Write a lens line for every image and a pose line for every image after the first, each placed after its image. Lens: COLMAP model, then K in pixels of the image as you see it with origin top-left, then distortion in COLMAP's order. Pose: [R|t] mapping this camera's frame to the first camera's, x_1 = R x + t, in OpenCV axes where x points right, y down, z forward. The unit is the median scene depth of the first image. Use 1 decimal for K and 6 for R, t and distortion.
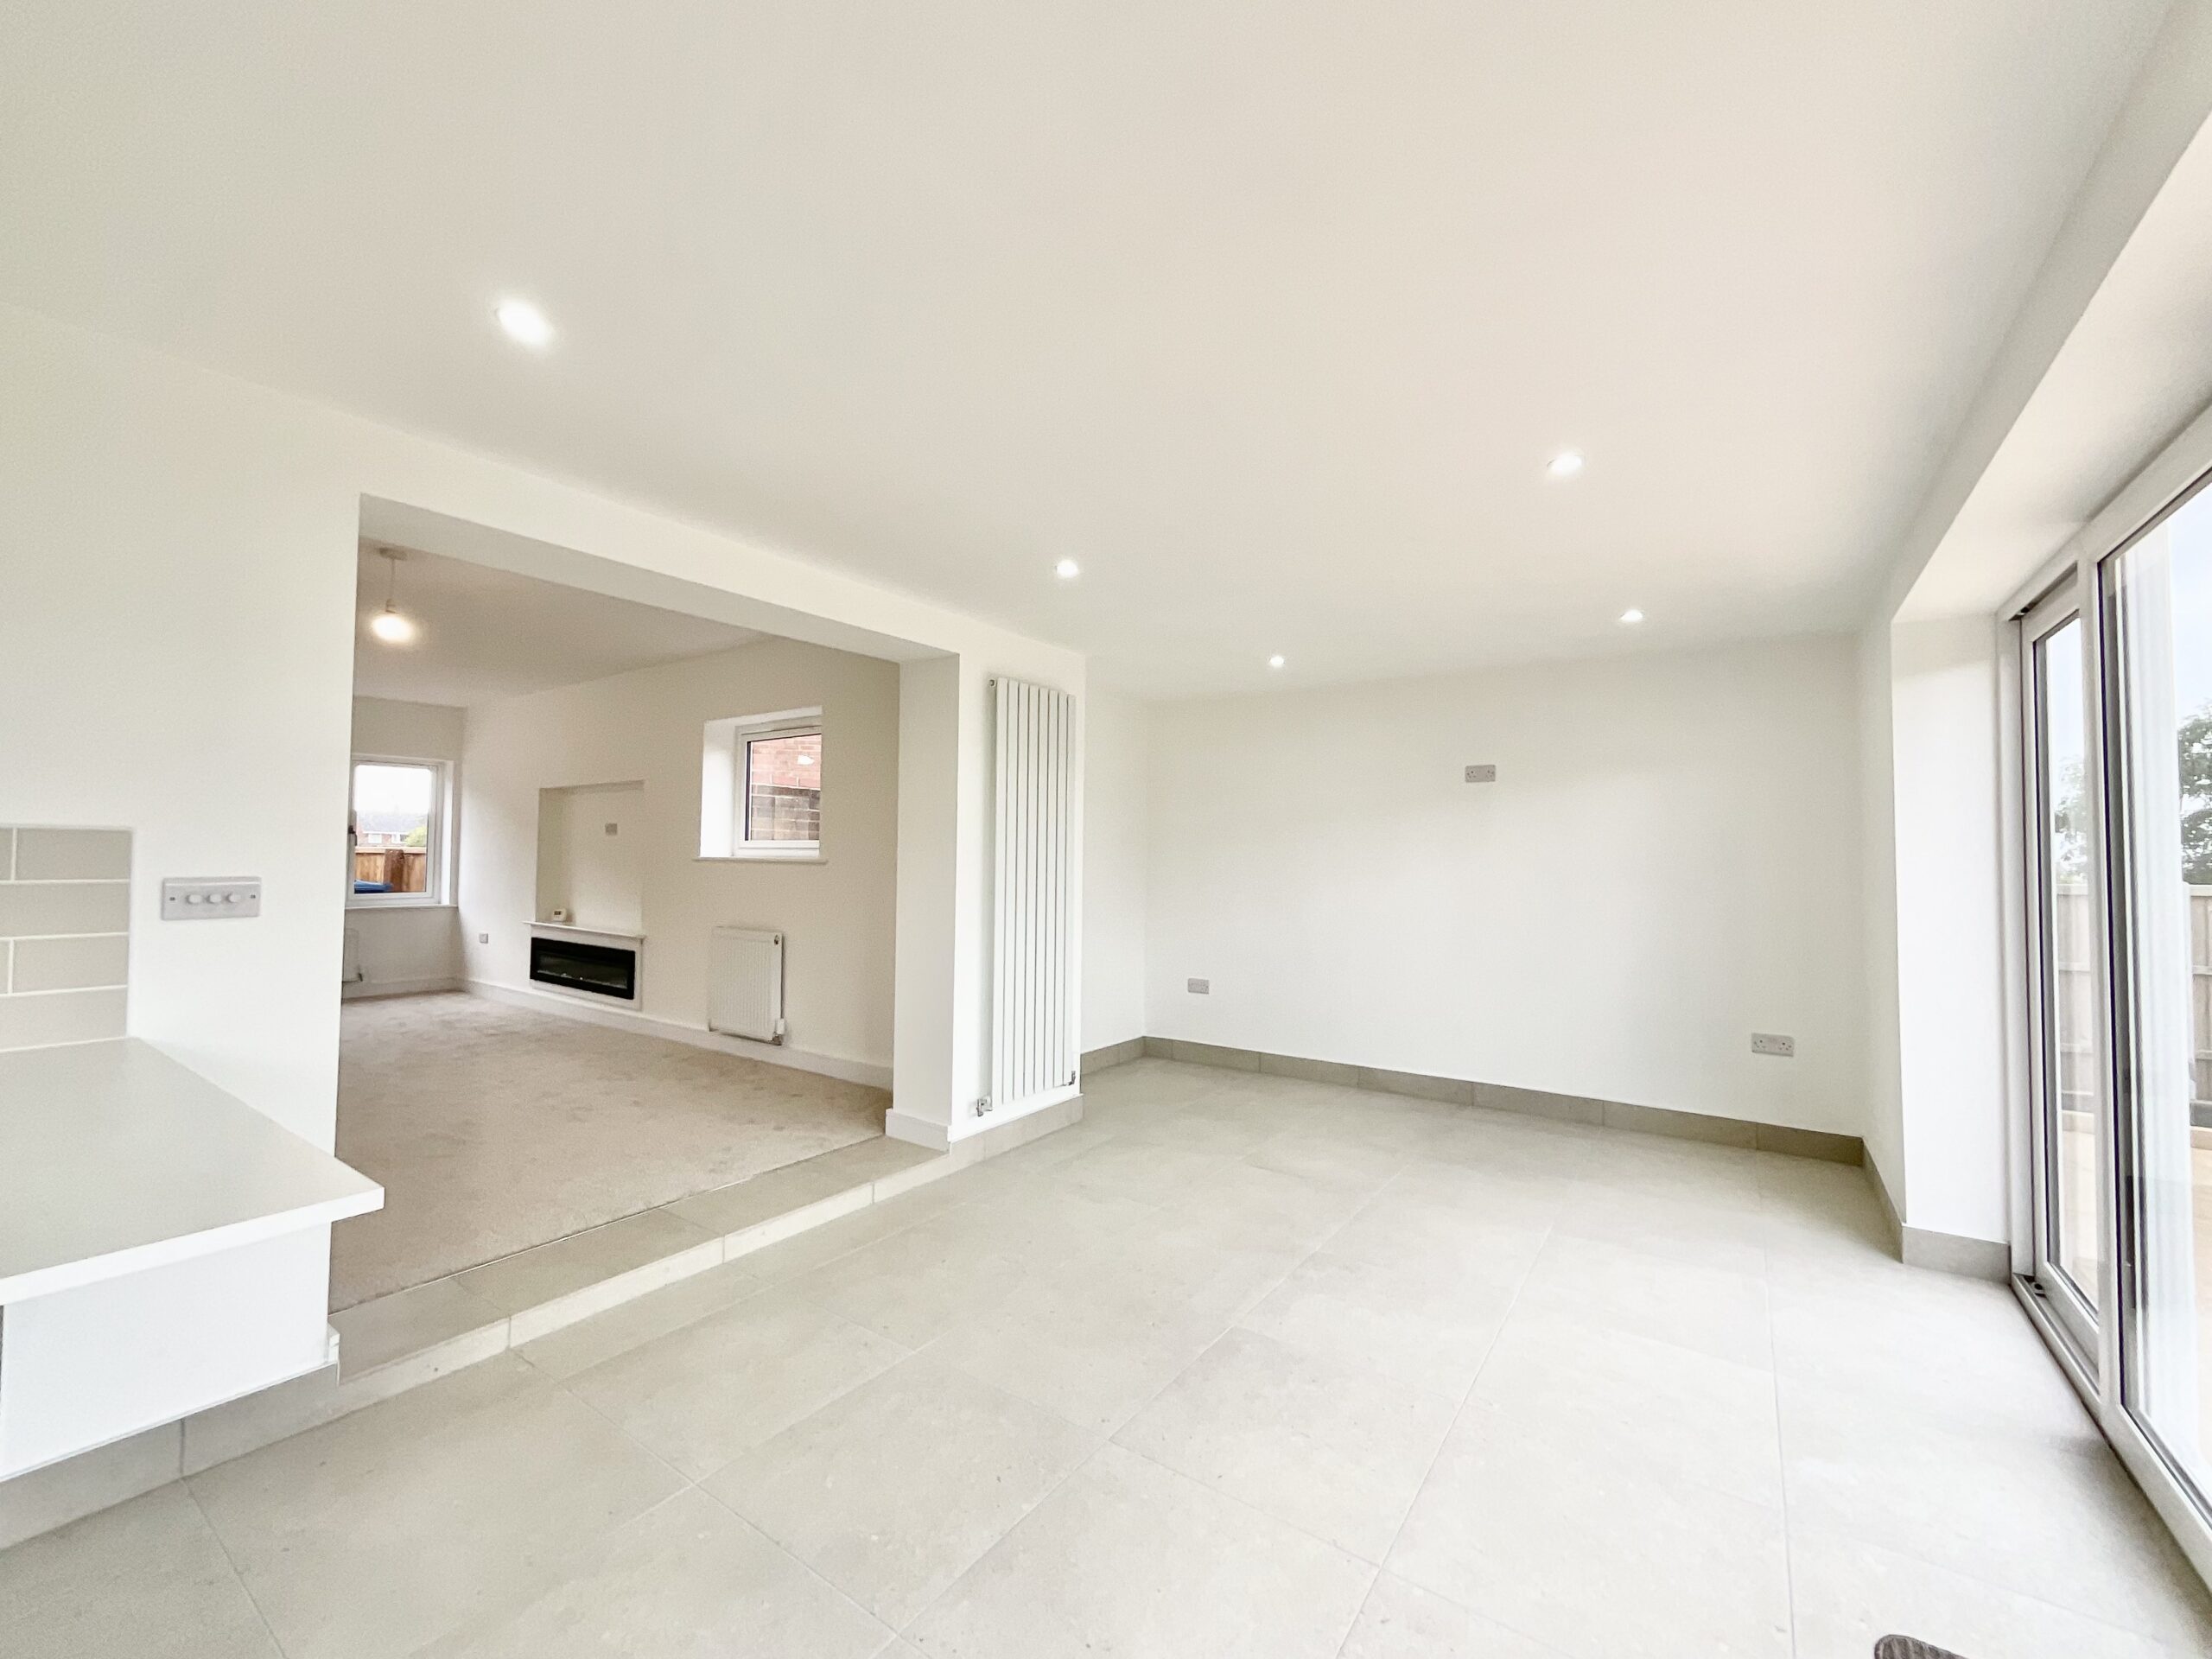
lens RADIAL K [[900.5, 0, 1106.0], [0, 900.5, 829.5], [0, 0, 1]] dist [-0.000370, 0.000204]
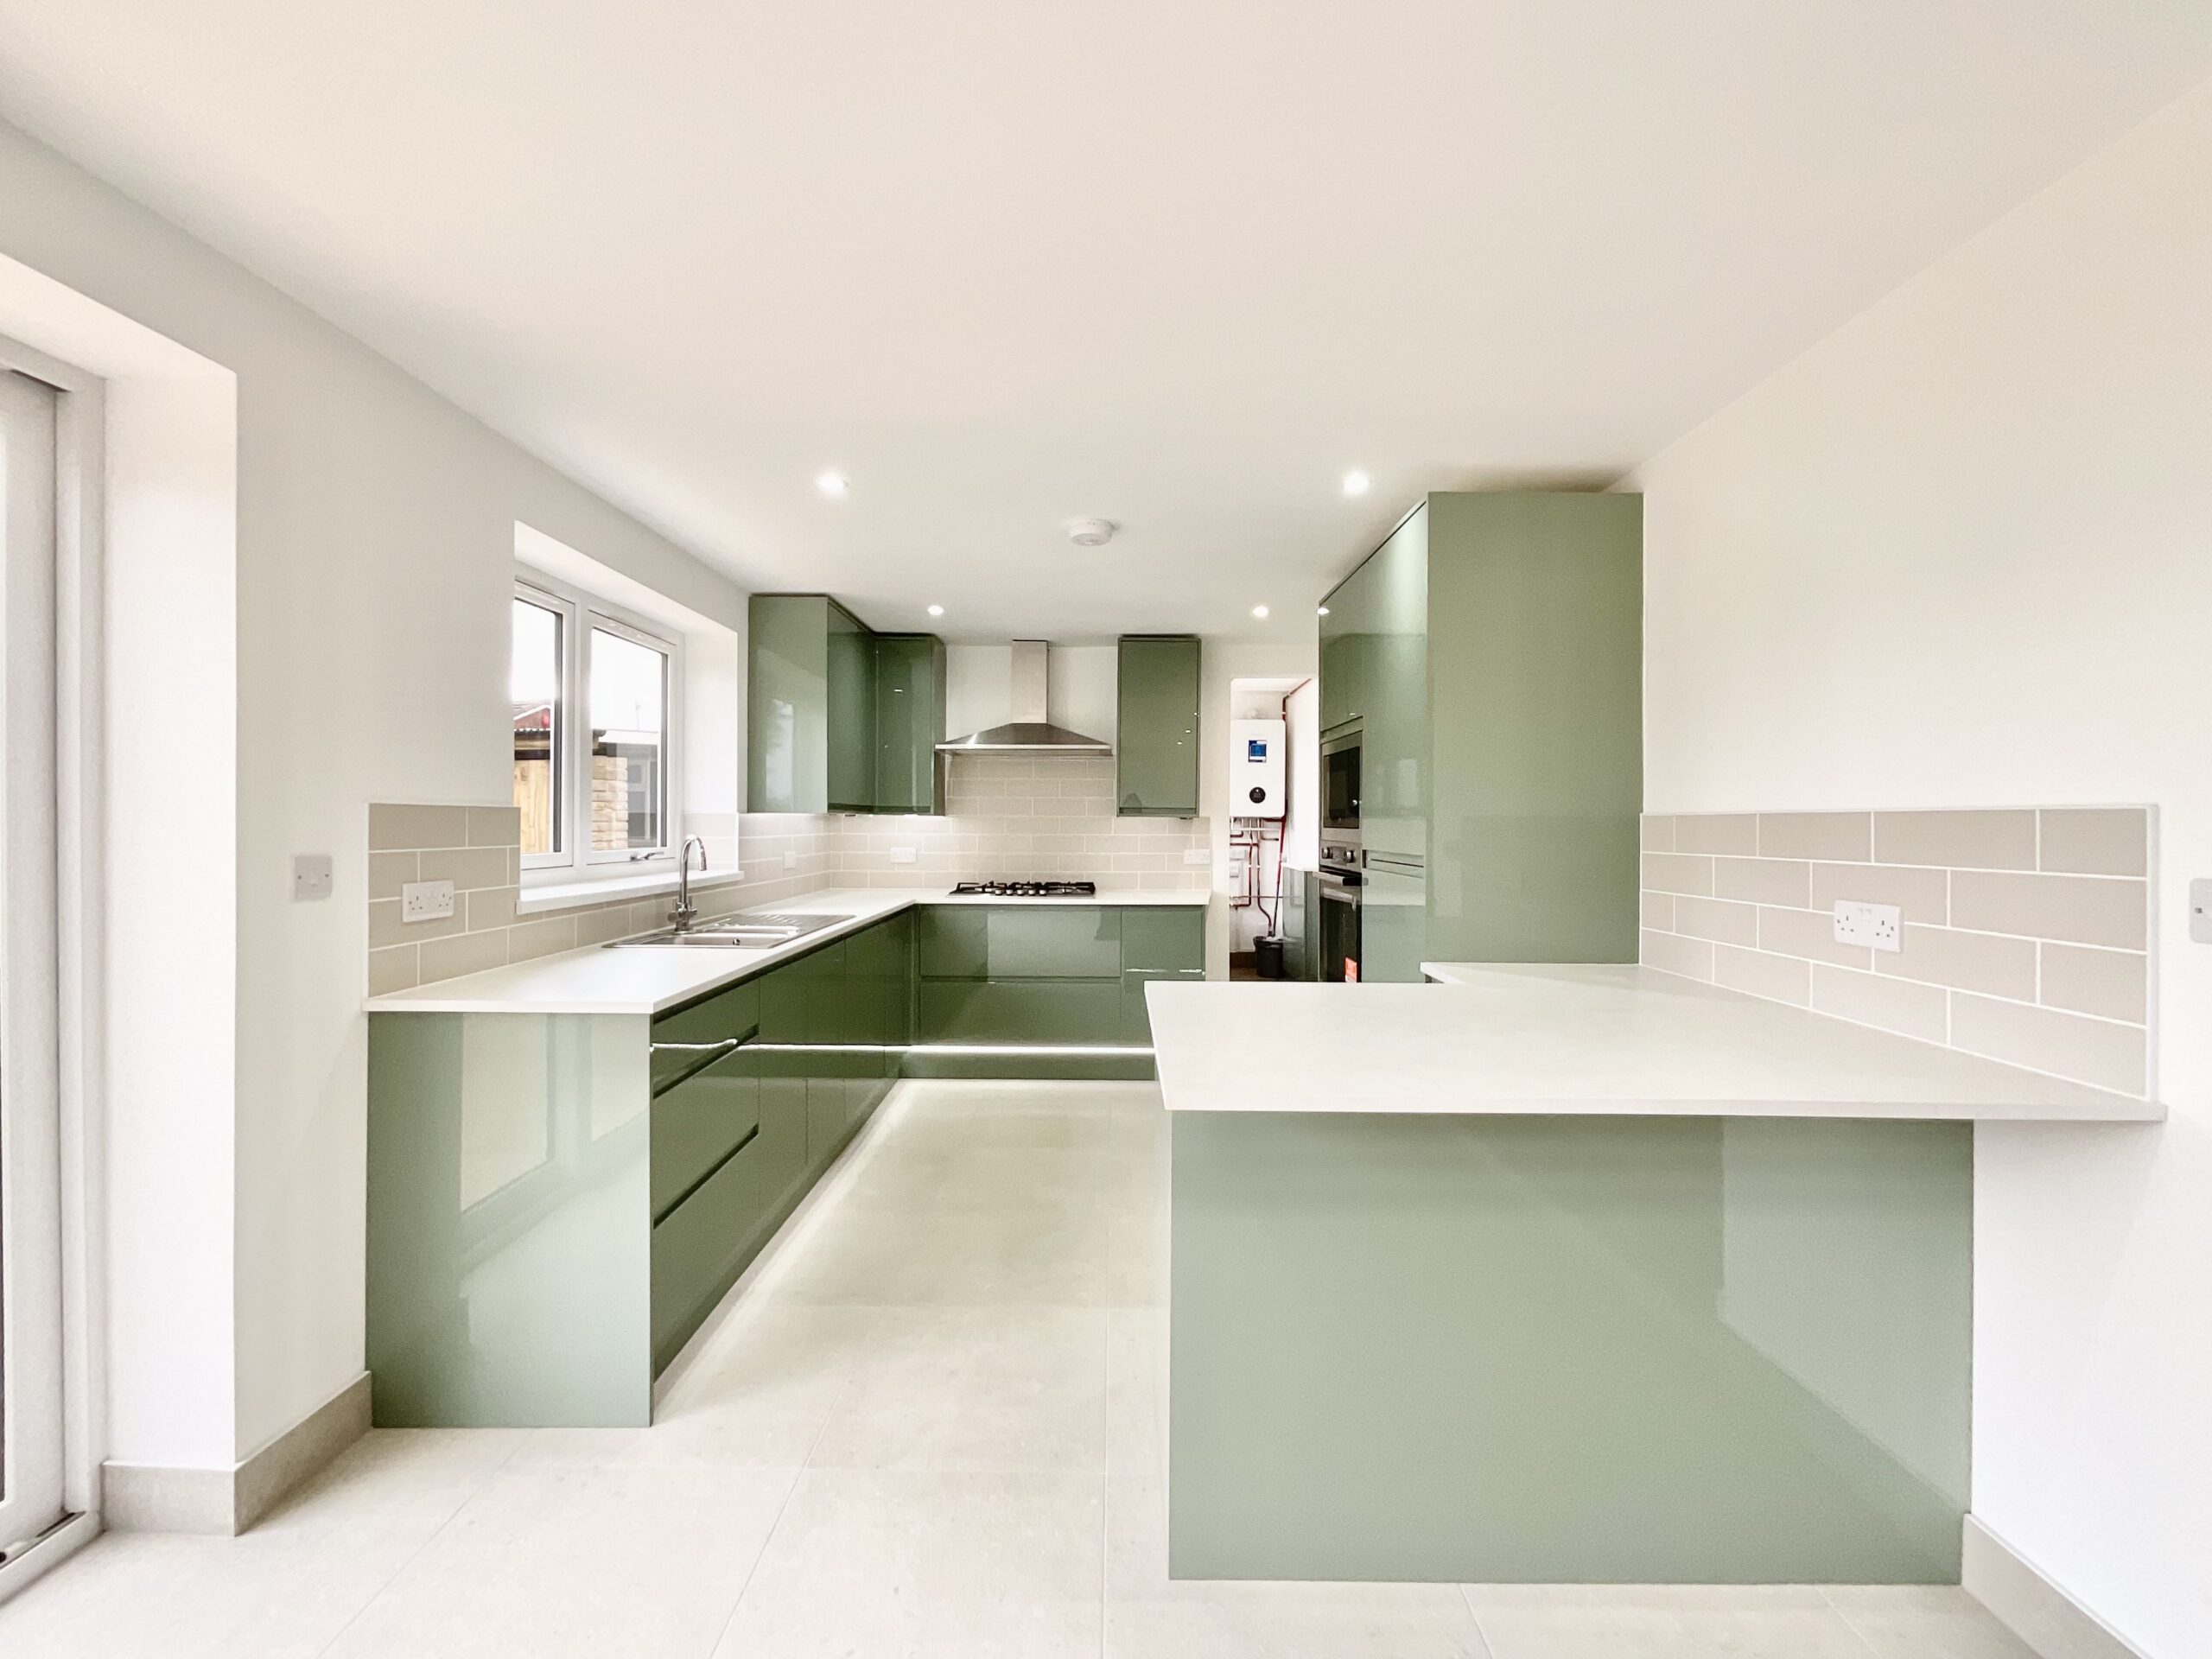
lens RADIAL K [[904.5, 0, 1102.1], [0, 904.5, 830.9], [0, 0, 1]] dist [-0.001123, -0.000224]
pose [[-0.823751, -0.010461, -0.566856, -0.004122], [0.002338, 0.999759, -0.021847, 0.025958], [0.566947, -0.019321, -0.823527, 0.880015]]
